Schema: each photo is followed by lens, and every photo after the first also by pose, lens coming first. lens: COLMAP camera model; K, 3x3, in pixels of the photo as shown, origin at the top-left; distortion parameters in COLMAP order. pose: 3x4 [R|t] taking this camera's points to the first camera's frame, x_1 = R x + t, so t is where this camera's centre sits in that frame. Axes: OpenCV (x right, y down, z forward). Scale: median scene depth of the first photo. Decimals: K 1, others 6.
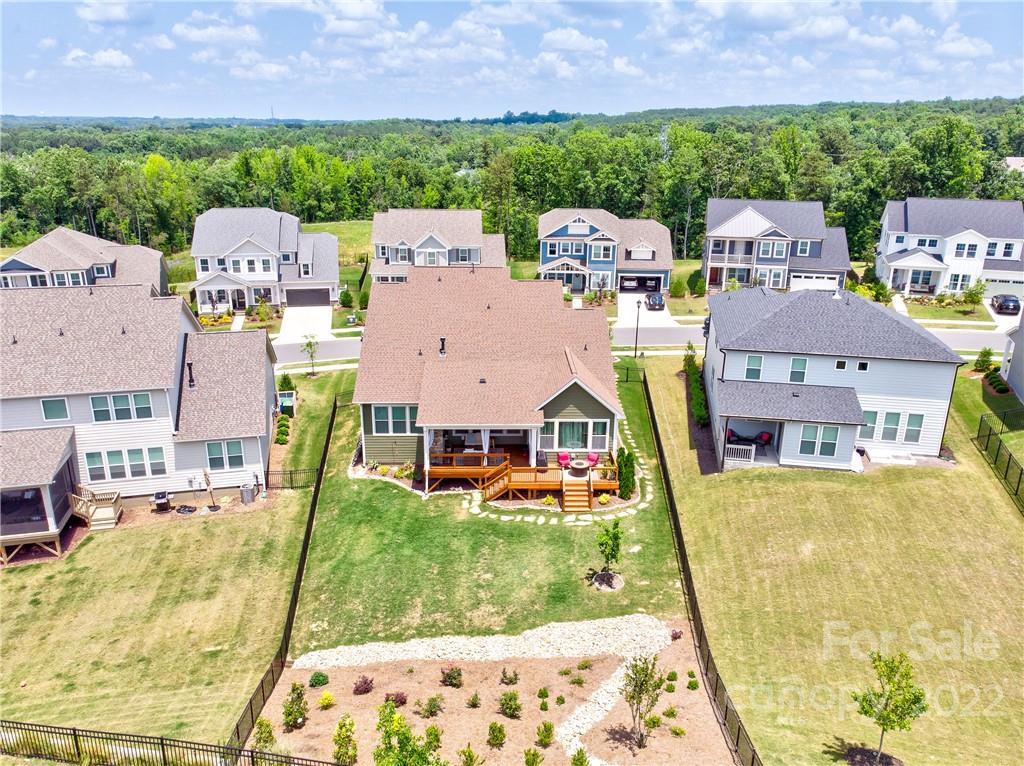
lens RADIAL K [[764.3, 0, 512.0], [0, 764.3, 383.0], [0, 0, 1]] dist [0.007039, -0.000061]
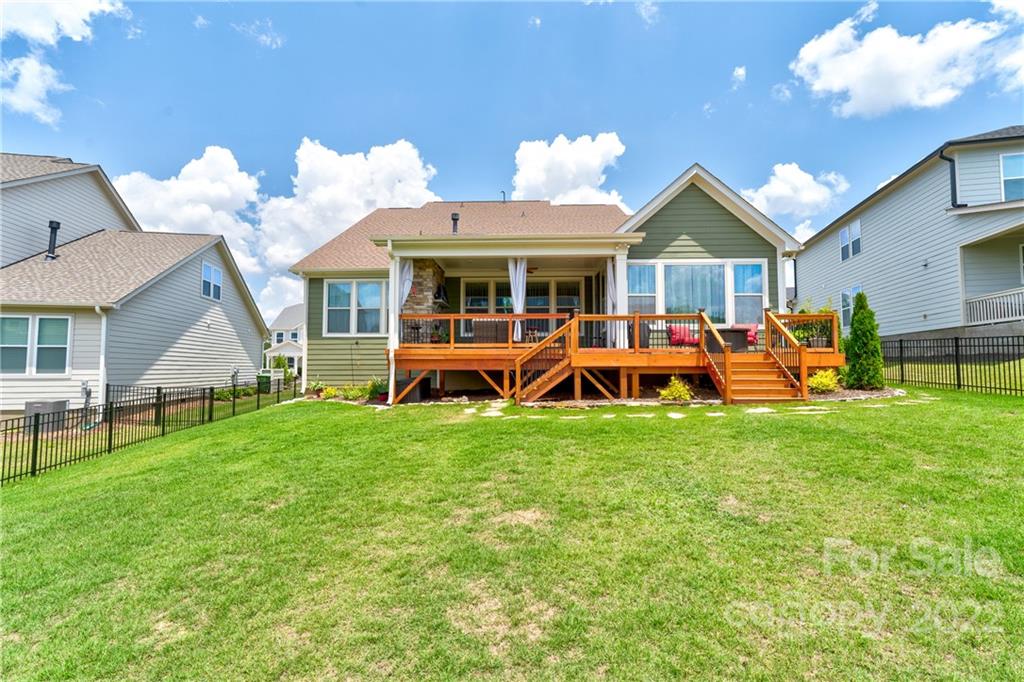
lens RADIAL K [[456.4, 0, 506.8], [0, 456.4, 342.5], [0, 0, 1]] dist [-0.002889, -0.000367]
pose [[0.997987, -0.015760, -0.061434, -0.023863], [-0.008145, 0.928764, -0.370583, 0.209532], [0.062898, 0.370337, 0.926766, 0.731096]]
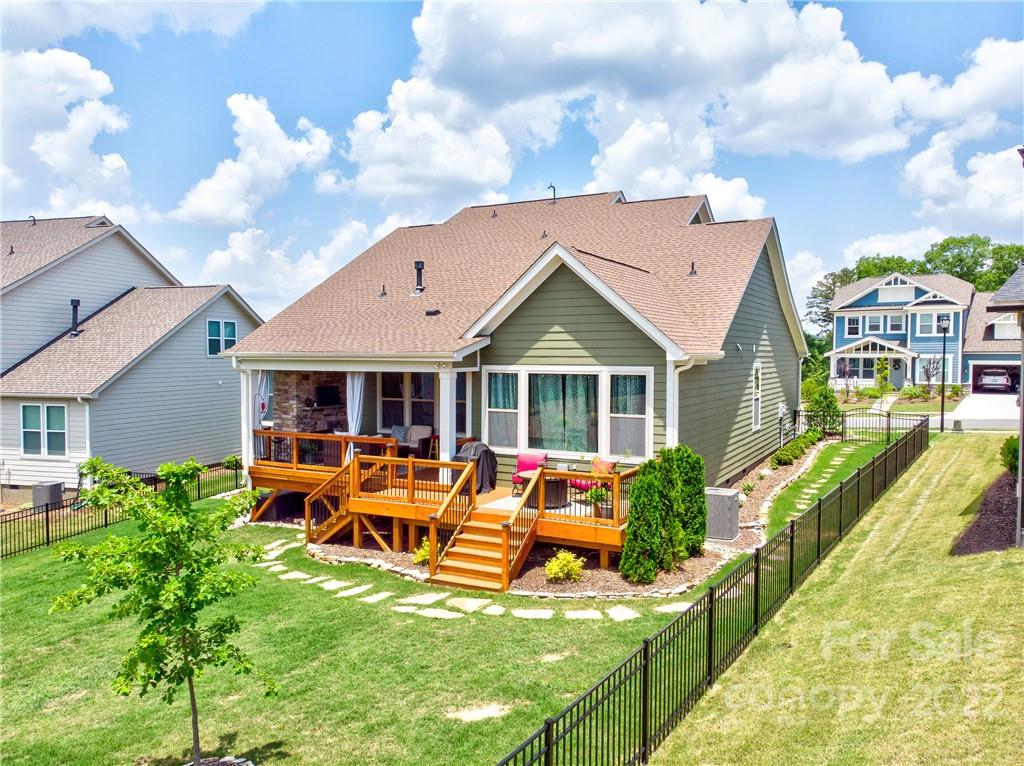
lens RADIAL K [[760.5, 0, 512.0], [0, 760.5, 383.0], [0, 0, 1]] dist [-0.017767, 0.000937]
pose [[0.867547, 0.008892, -0.497276, 0.245589], [-0.151649, 0.956958, -0.247455, 0.151718], [0.473672, 0.290091, 0.831554, 0.673032]]
